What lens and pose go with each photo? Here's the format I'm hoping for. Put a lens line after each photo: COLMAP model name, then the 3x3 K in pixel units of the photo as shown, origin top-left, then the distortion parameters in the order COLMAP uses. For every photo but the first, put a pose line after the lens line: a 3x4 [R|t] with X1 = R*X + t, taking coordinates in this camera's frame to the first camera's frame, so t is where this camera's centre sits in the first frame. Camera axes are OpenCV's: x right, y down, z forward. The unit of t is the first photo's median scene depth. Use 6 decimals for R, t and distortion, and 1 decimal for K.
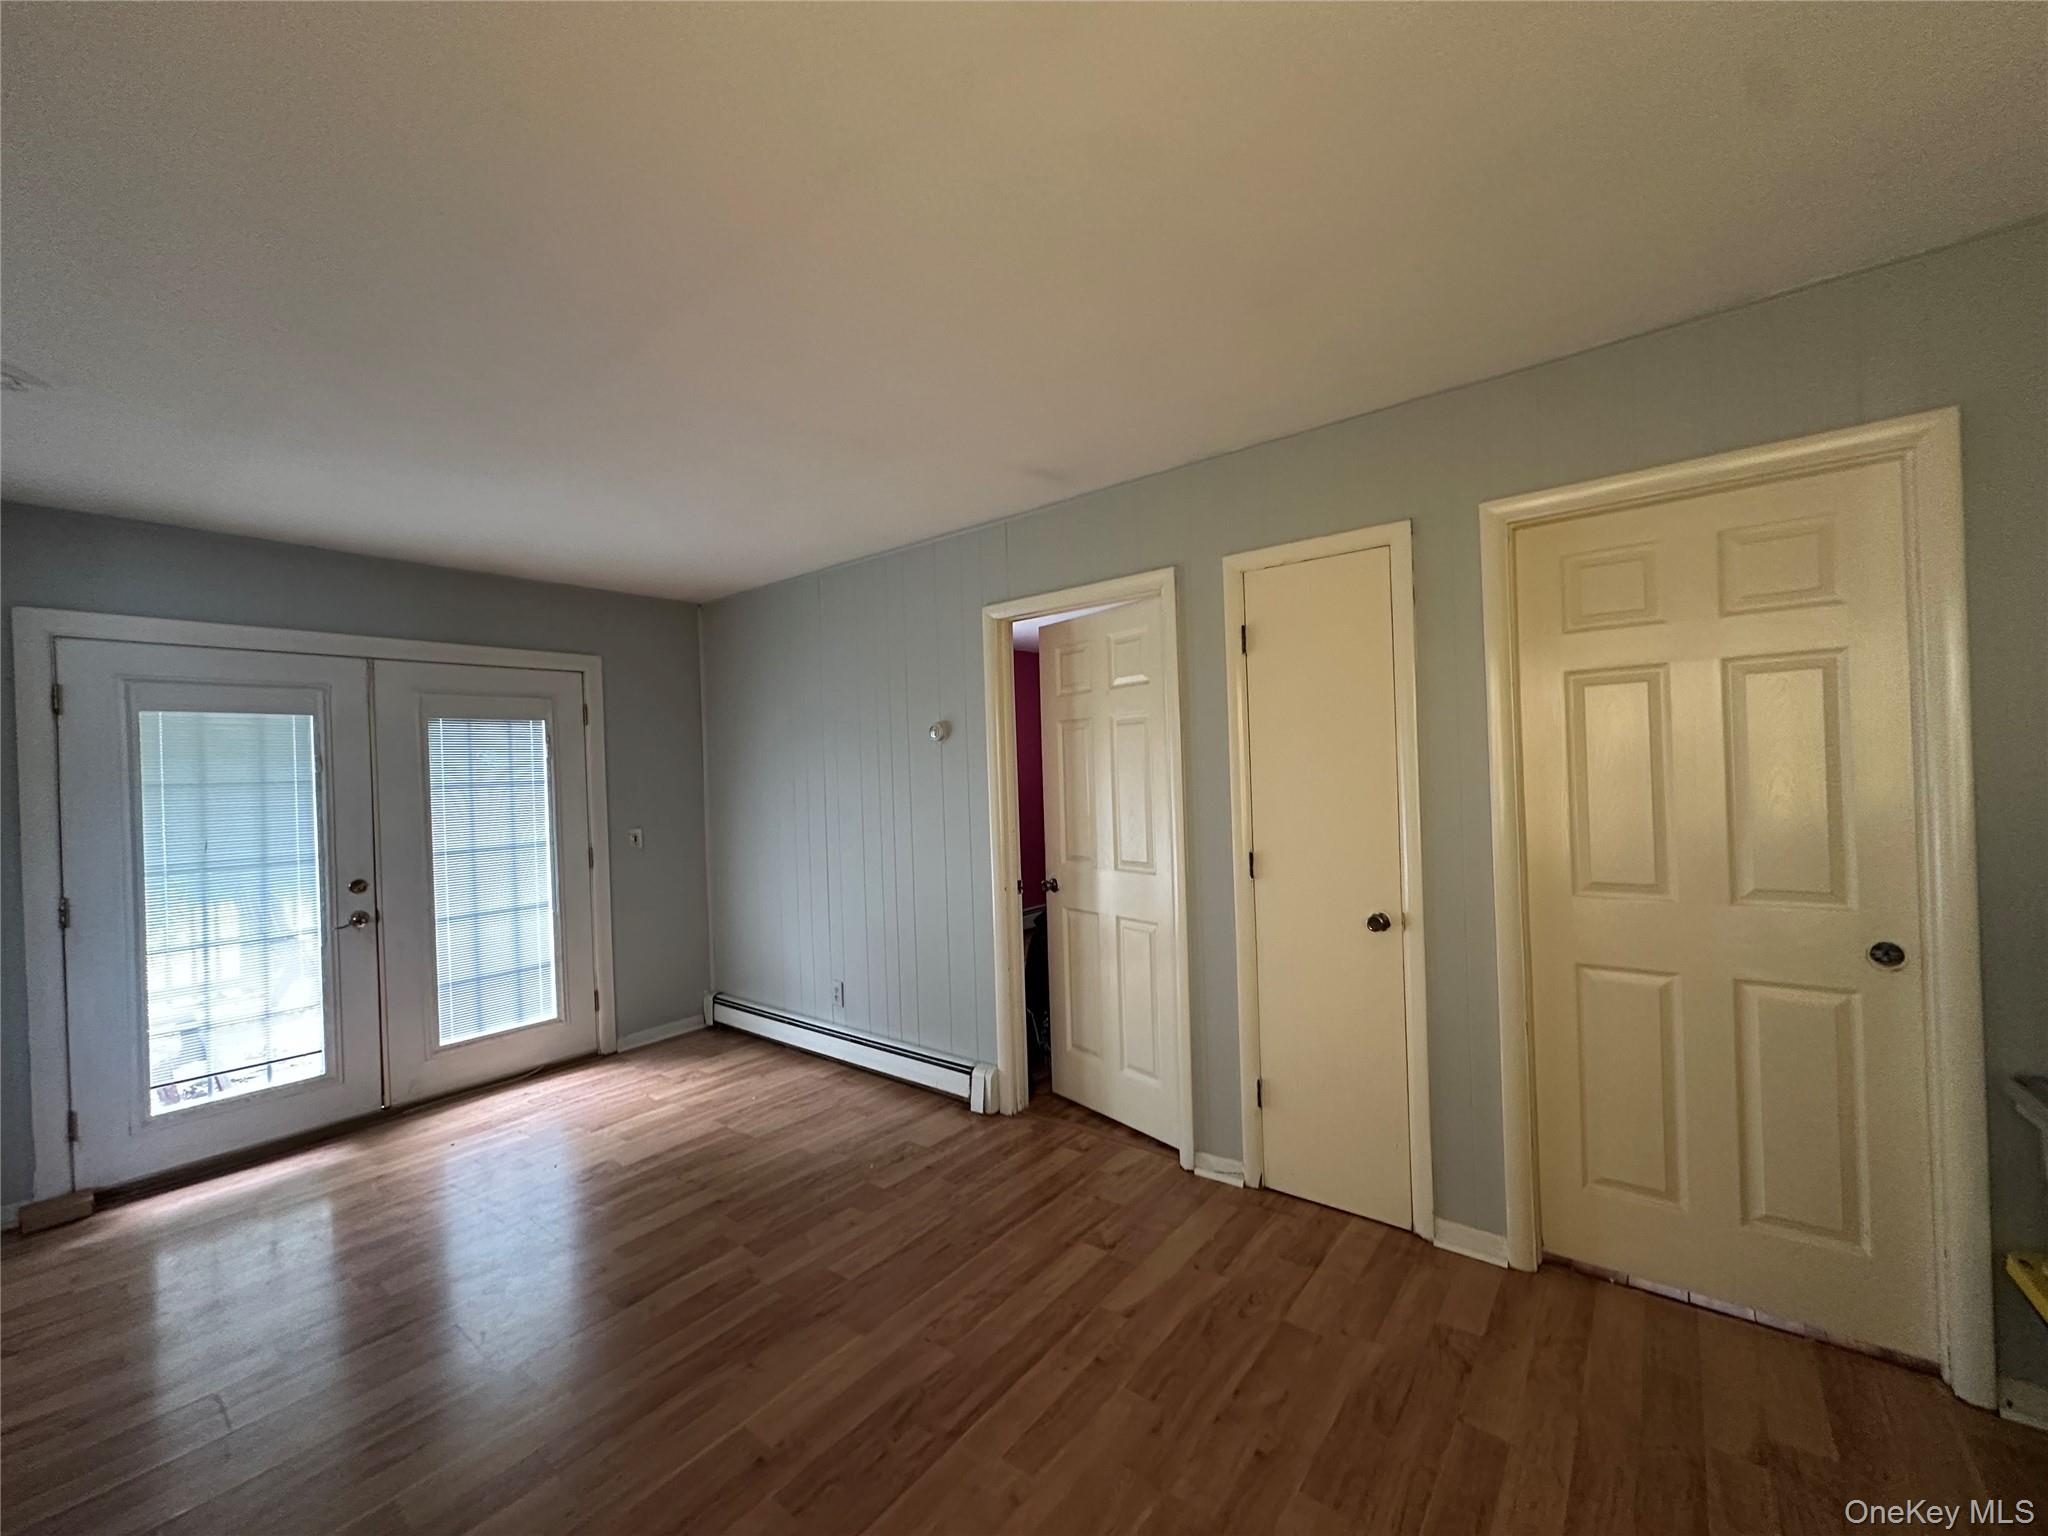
lens RADIAL K [[817.6, 0, 1022.1], [0, 817.6, 767.2], [0, 0, 1]] dist [-0.002094, 0.000976]
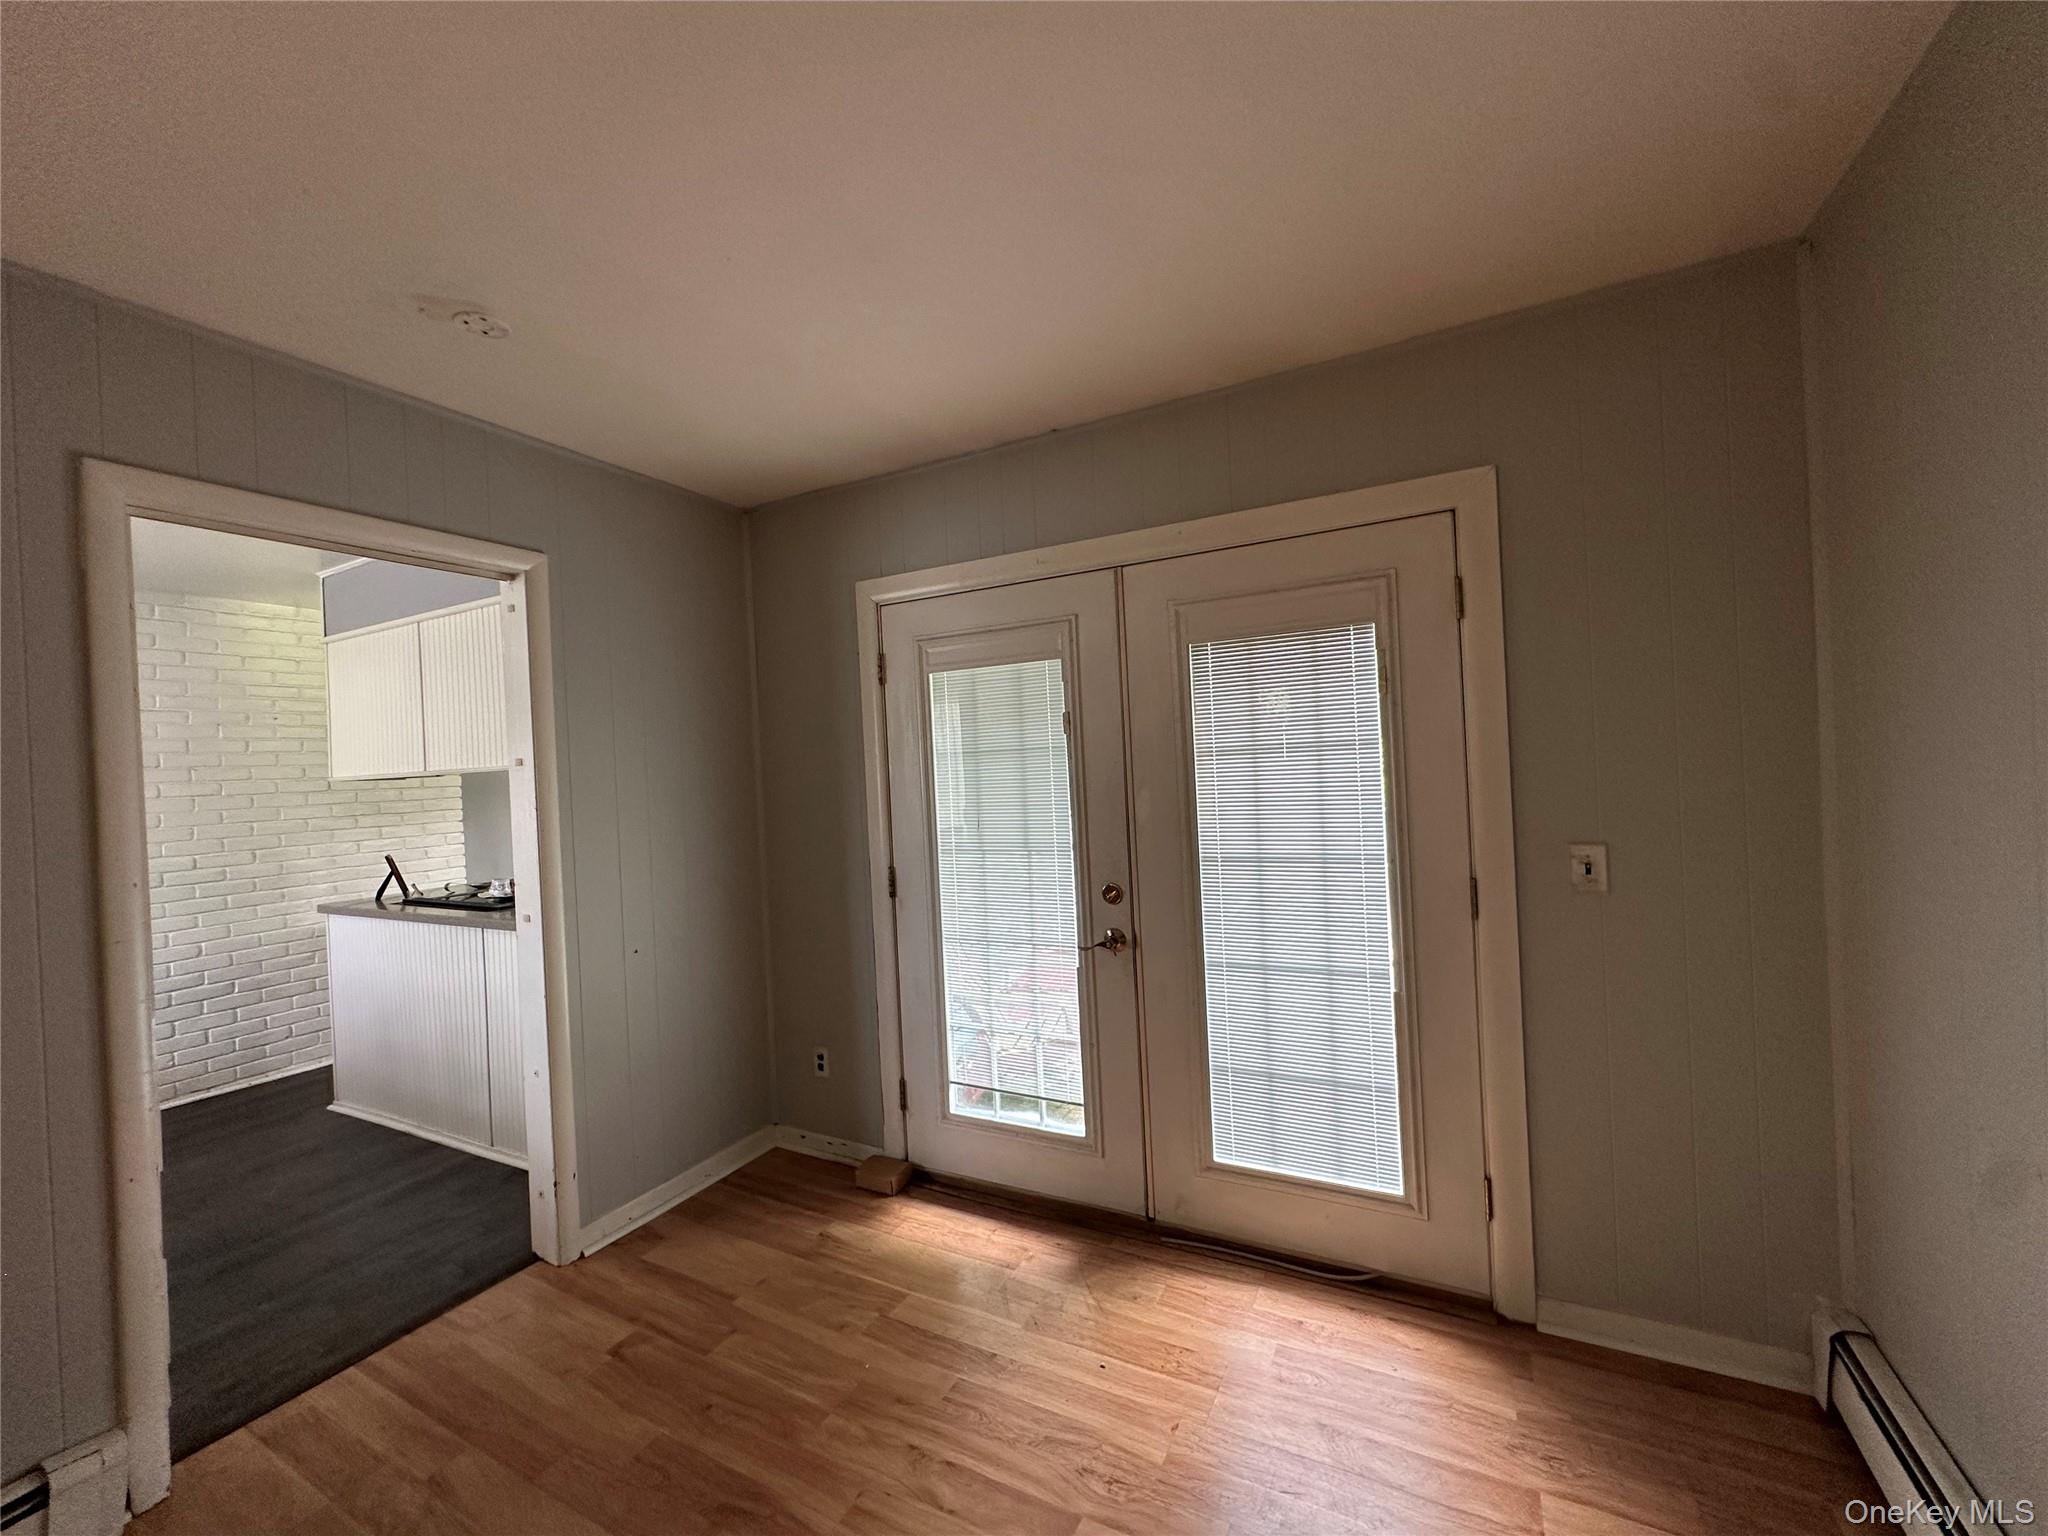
lens RADIAL K [[817.6, 0, 1025.1], [0, 817.6, 772.1], [0, 0, 1]] dist [-0.002094, 0.000976]
pose [[0.185098, 0.033617, -0.982145, -0.132338], [0.043148, 0.998173, 0.042298, 0.006977], [0.981772, -0.050207, 0.183309, 0.789915]]
